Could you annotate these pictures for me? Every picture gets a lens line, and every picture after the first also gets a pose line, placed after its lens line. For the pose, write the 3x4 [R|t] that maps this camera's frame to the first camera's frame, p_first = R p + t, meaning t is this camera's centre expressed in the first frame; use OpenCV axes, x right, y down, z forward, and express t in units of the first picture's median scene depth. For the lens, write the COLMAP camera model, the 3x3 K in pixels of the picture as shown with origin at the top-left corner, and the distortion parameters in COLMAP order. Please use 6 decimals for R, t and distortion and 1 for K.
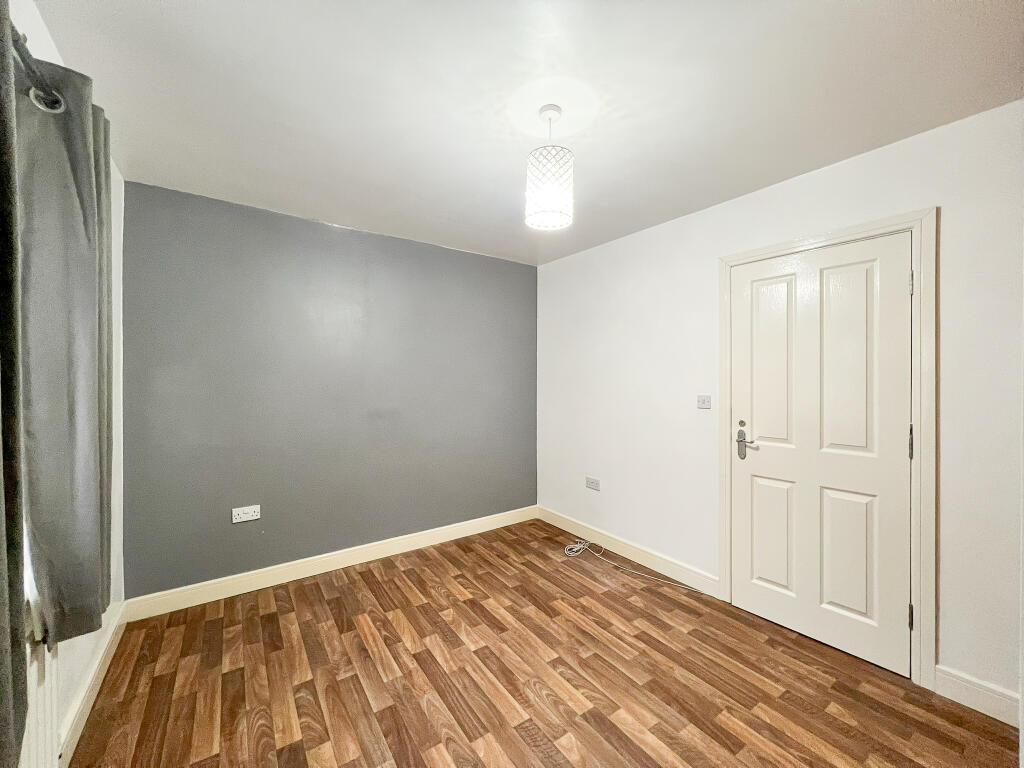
lens RADIAL K [[408.0, 0, 505.7], [0, 408.0, 381.7], [0, 0, 1]] dist [0.002244, -0.000681]
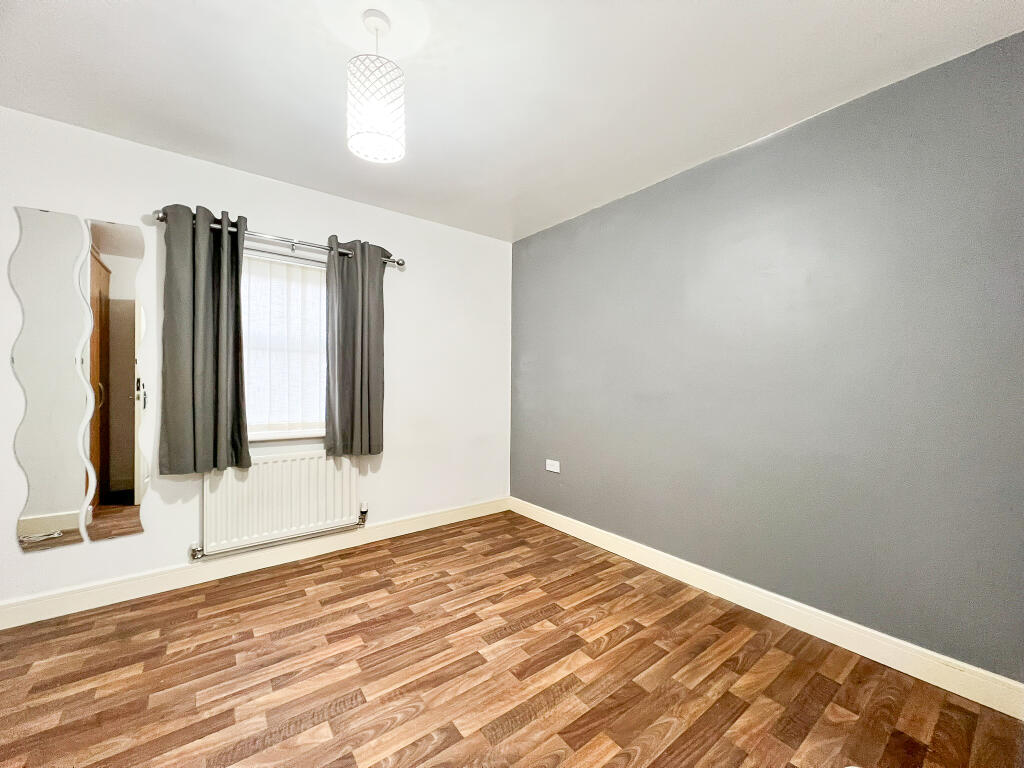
lens RADIAL K [[408.0, 0, 512.0], [0, 408.0, 380.3], [0, 0, 1]] dist [0.002244, -0.000681]
pose [[0.051912, 0.001142, -0.998651, 0.618558], [-0.012687, 0.999919, 0.000484, 0.057144], [0.998571, 0.012645, 0.051922, 0.787508]]
